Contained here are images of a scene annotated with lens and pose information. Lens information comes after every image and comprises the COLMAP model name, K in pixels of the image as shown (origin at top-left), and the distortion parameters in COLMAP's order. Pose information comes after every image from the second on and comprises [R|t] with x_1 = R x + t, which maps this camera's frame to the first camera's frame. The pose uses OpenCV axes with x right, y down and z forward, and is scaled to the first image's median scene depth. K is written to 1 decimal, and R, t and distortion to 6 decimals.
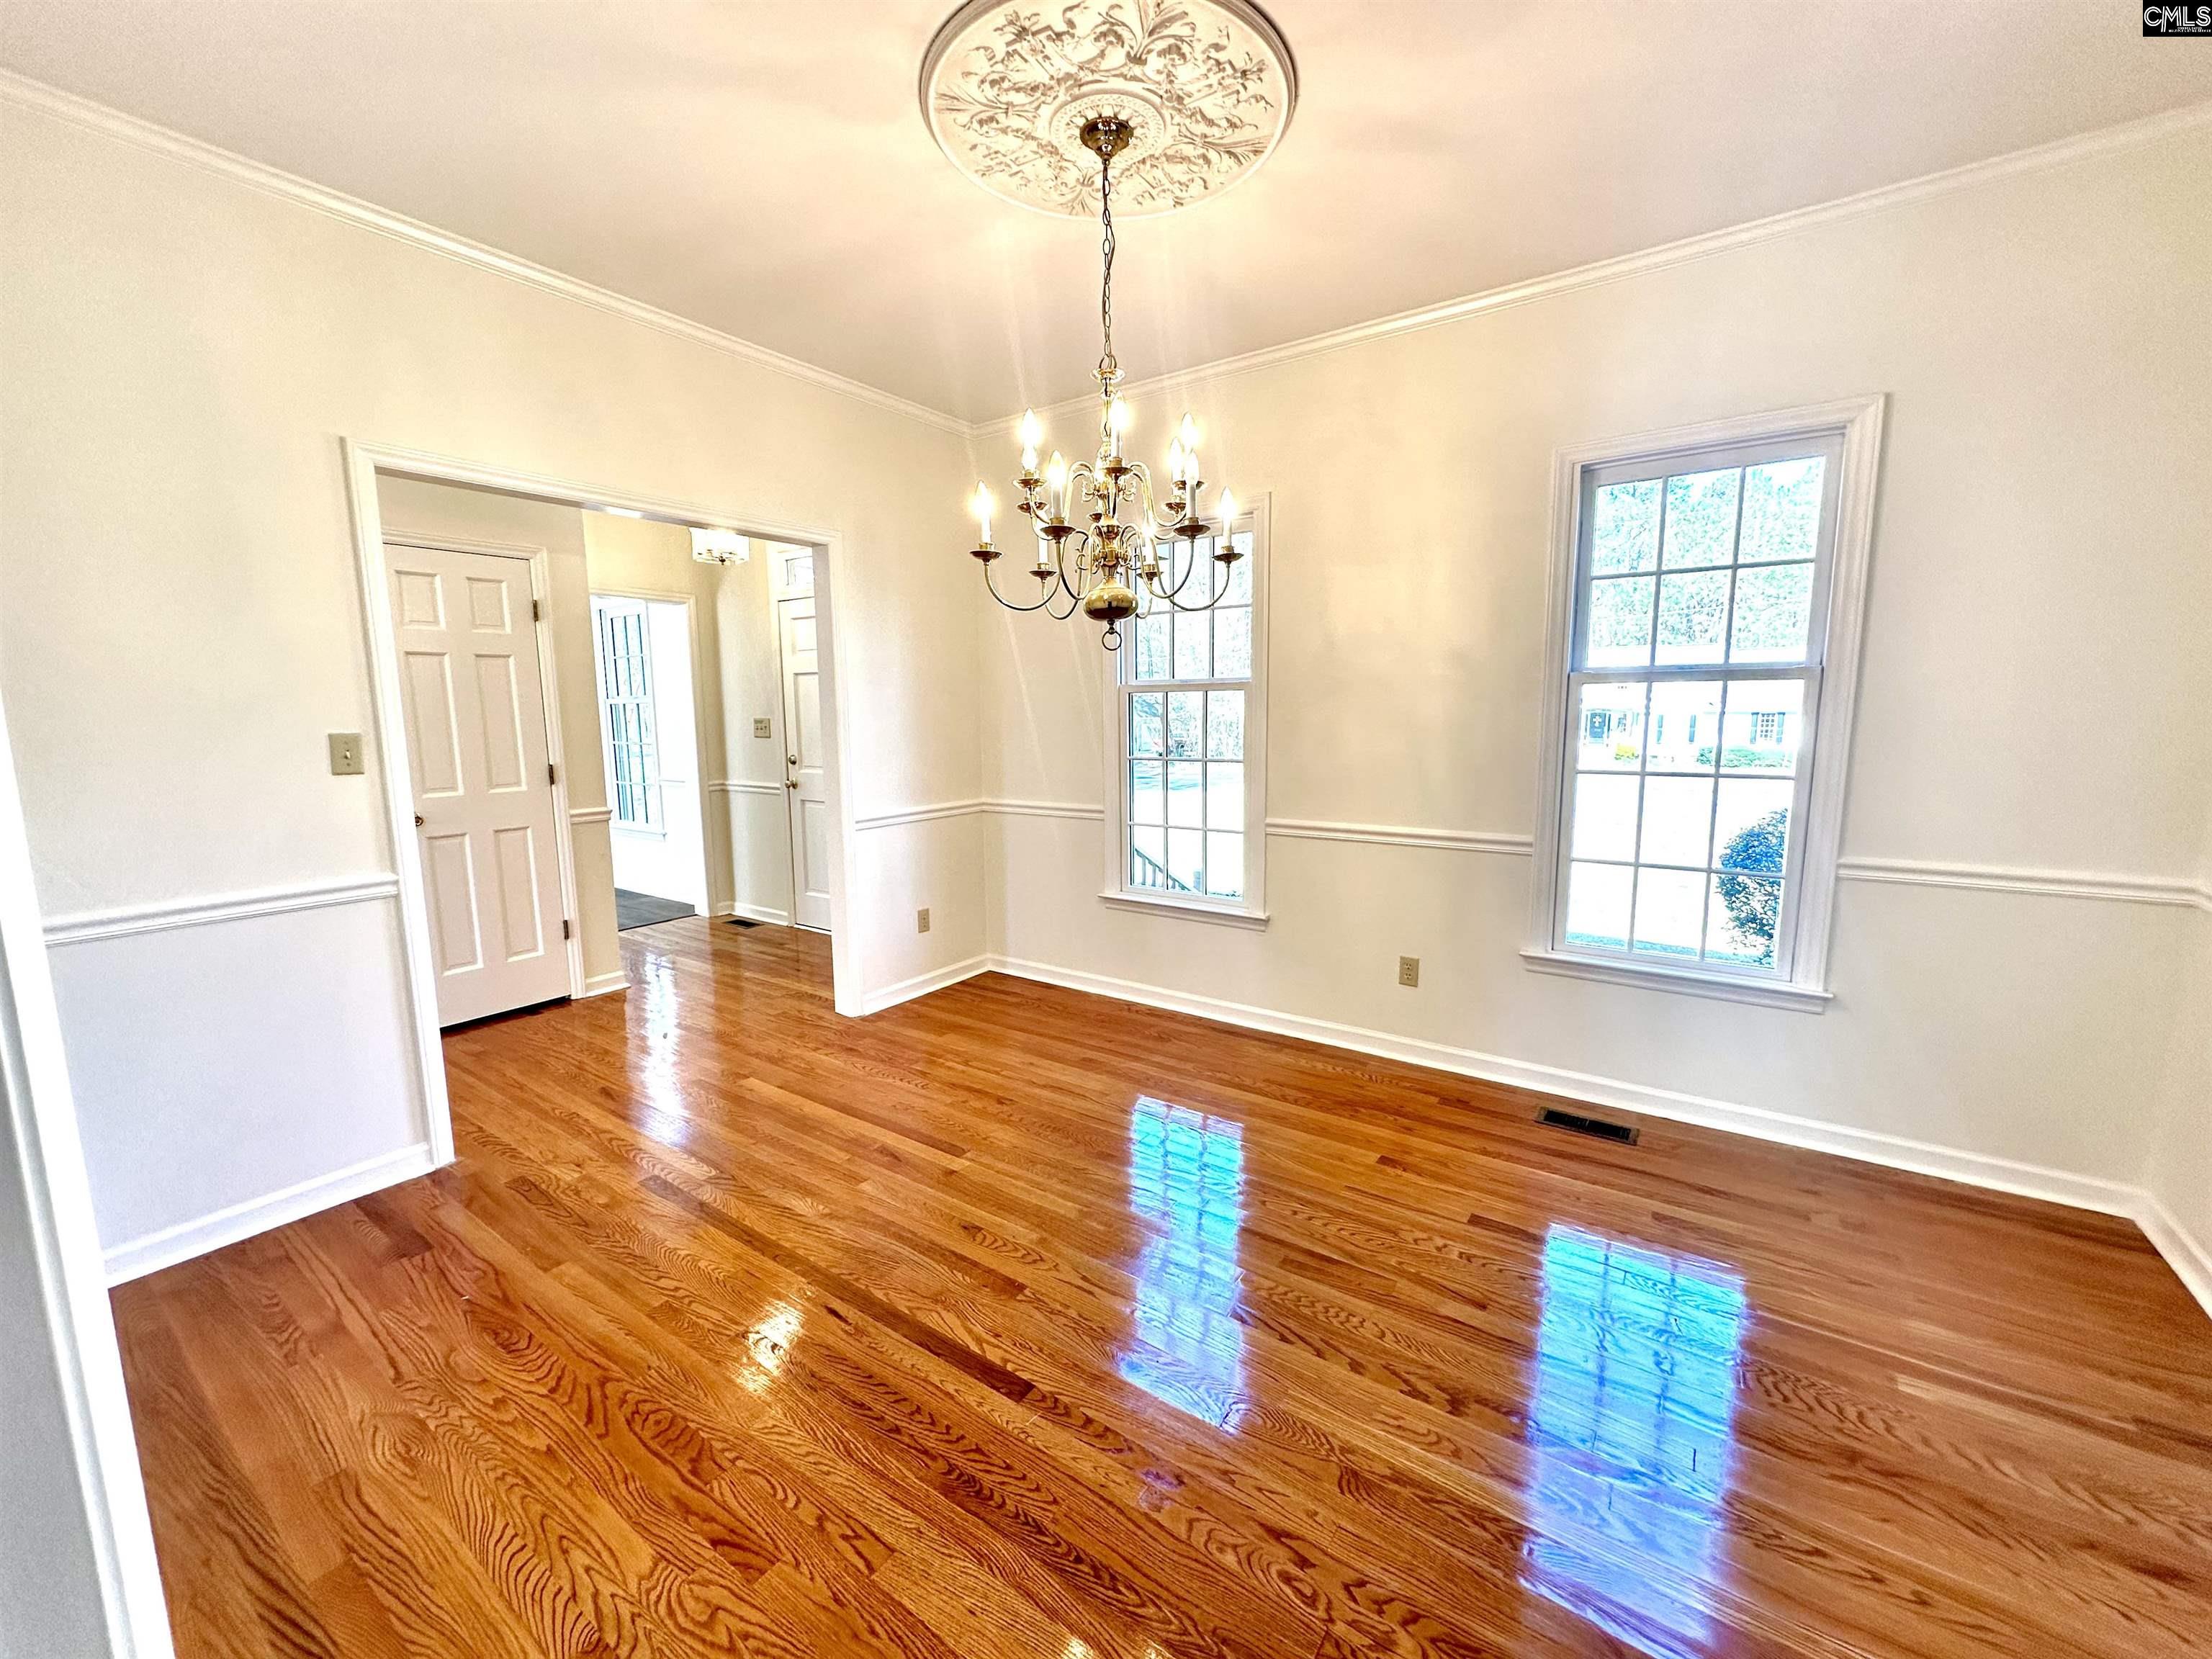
lens RADIAL K [[883.6, 0, 1114.2], [0, 883.6, 815.3], [0, 0, 1]] dist [-0.000503, 0.000105]
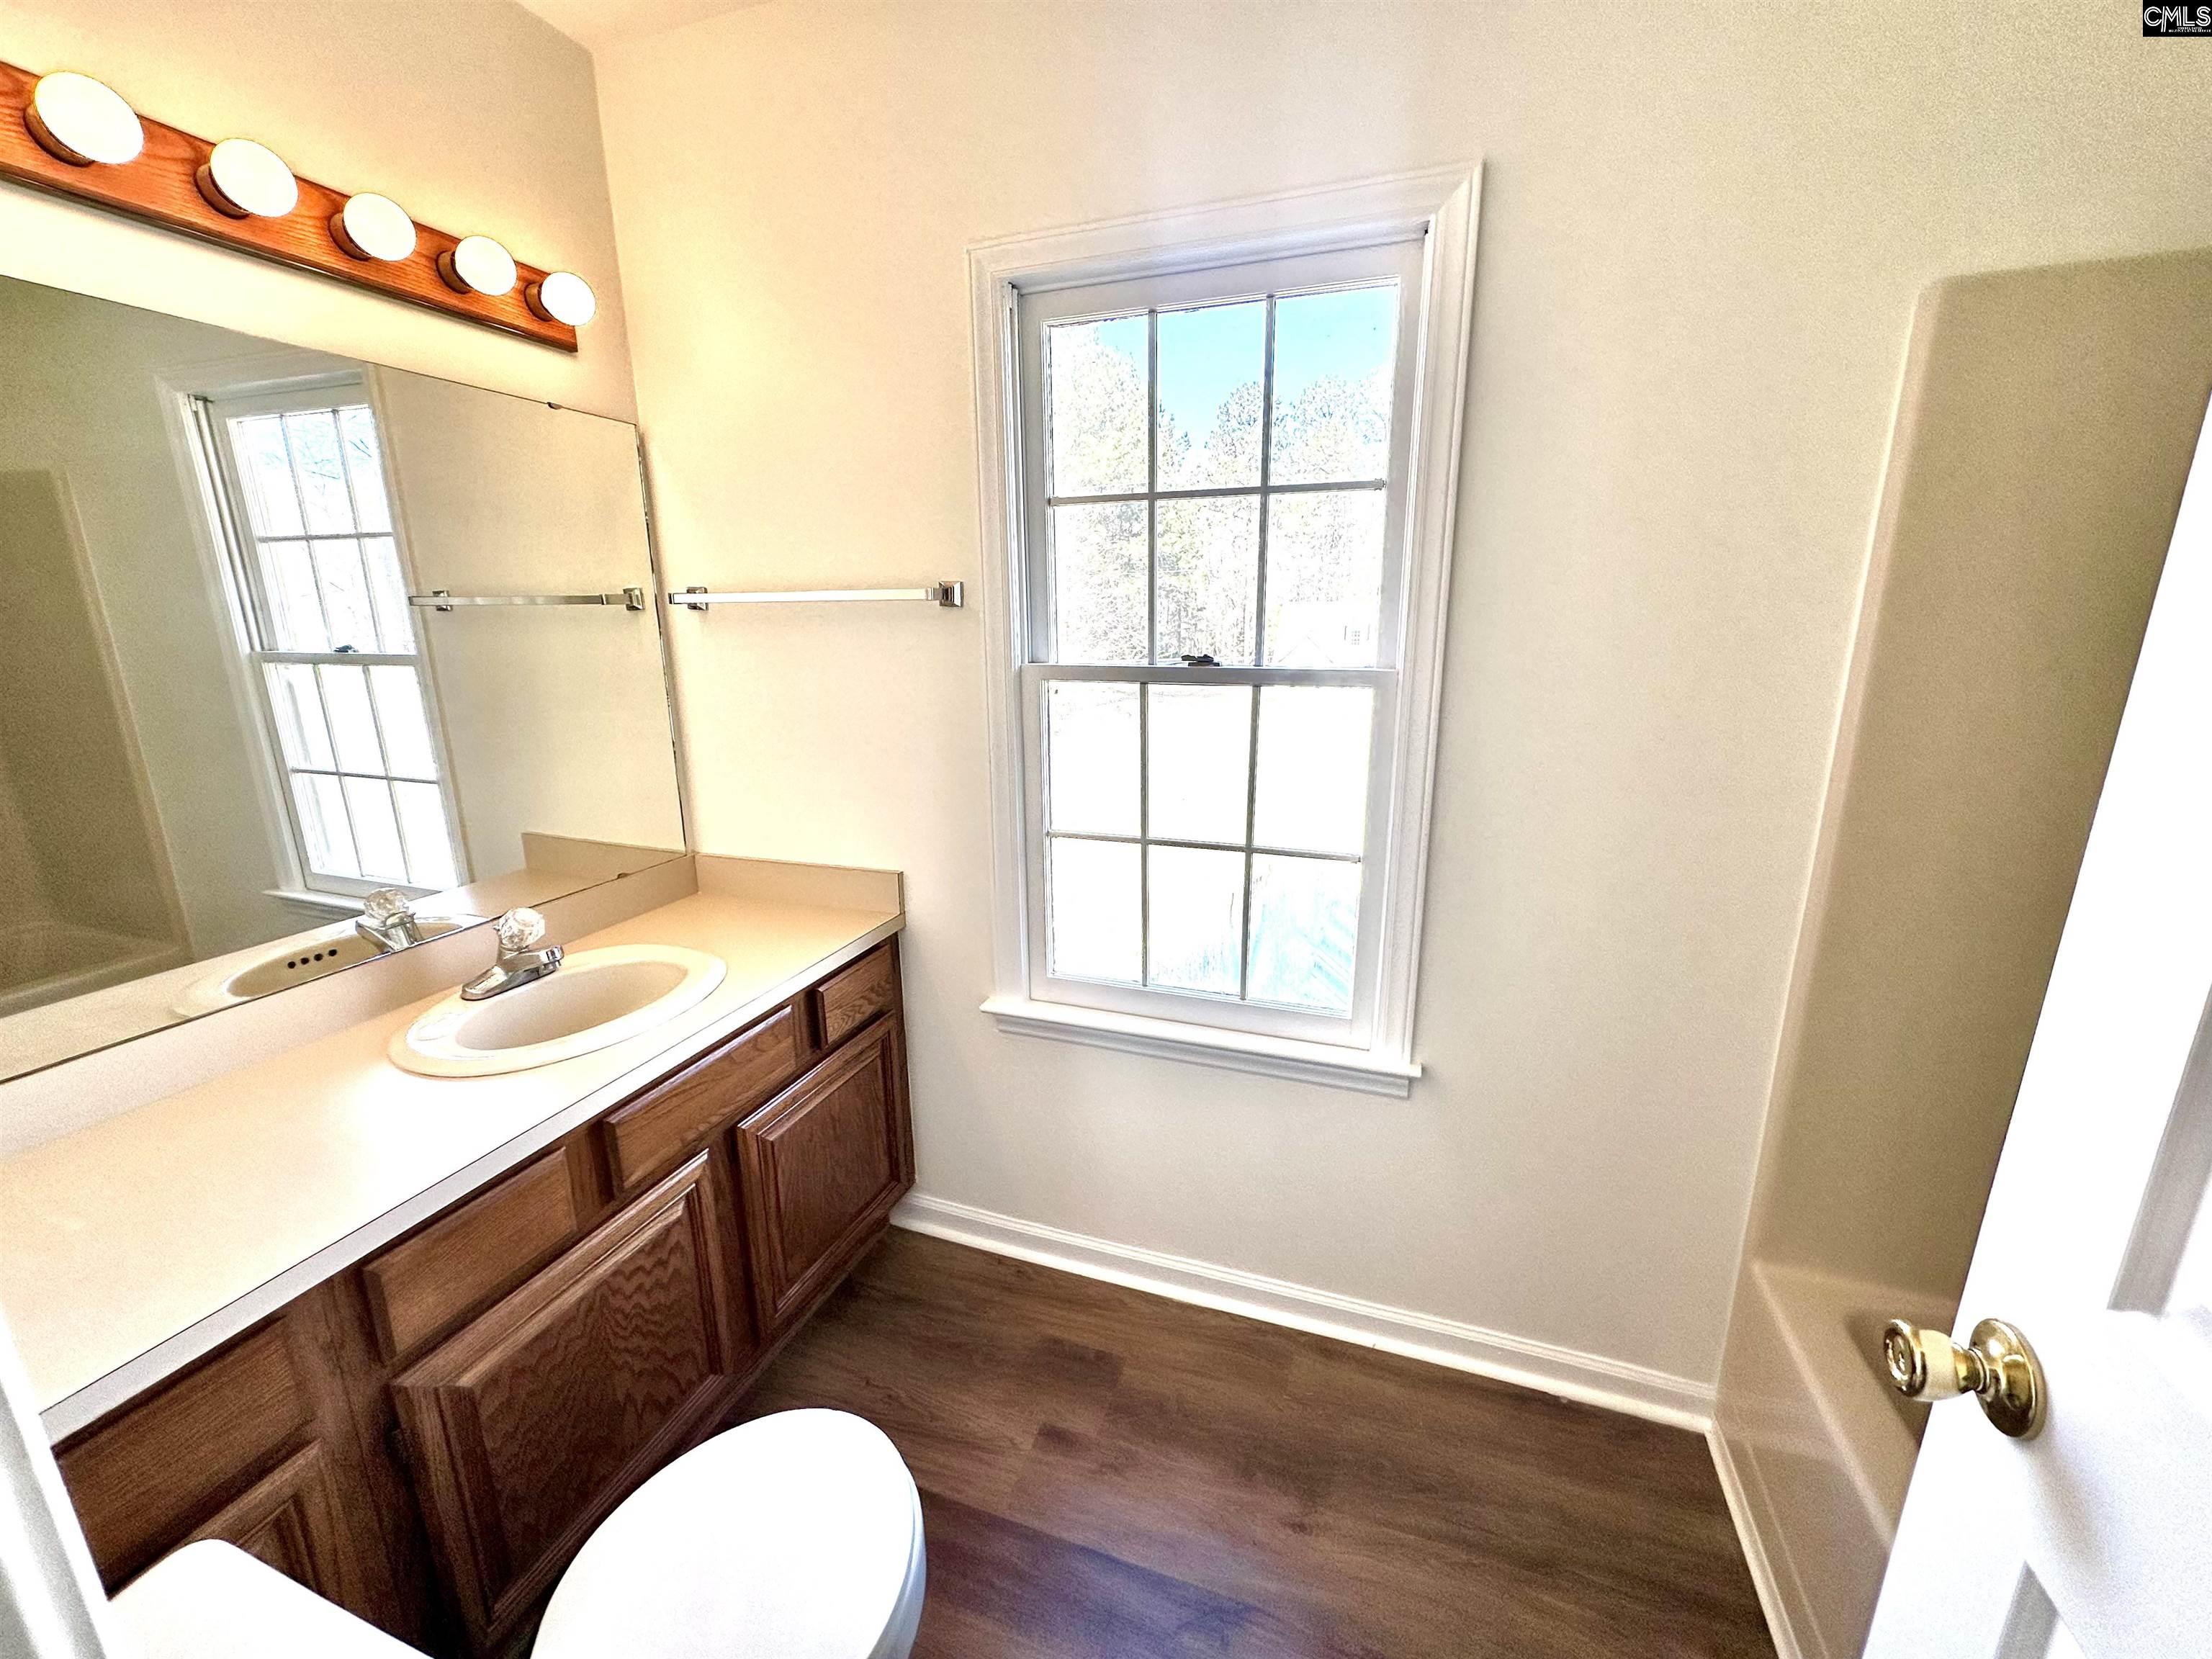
lens RADIAL K [[883.6, 0, 1096.5], [0, 883.6, 833.7], [0, 0, 1]] dist [-0.000503, 0.000105]
pose [[0.957411, -0.071430, 0.279755, 0.409128], [0.035277, 0.990595, 0.132202, -0.136267], [-0.286567, -0.116703, 0.950926, 0.445366]]
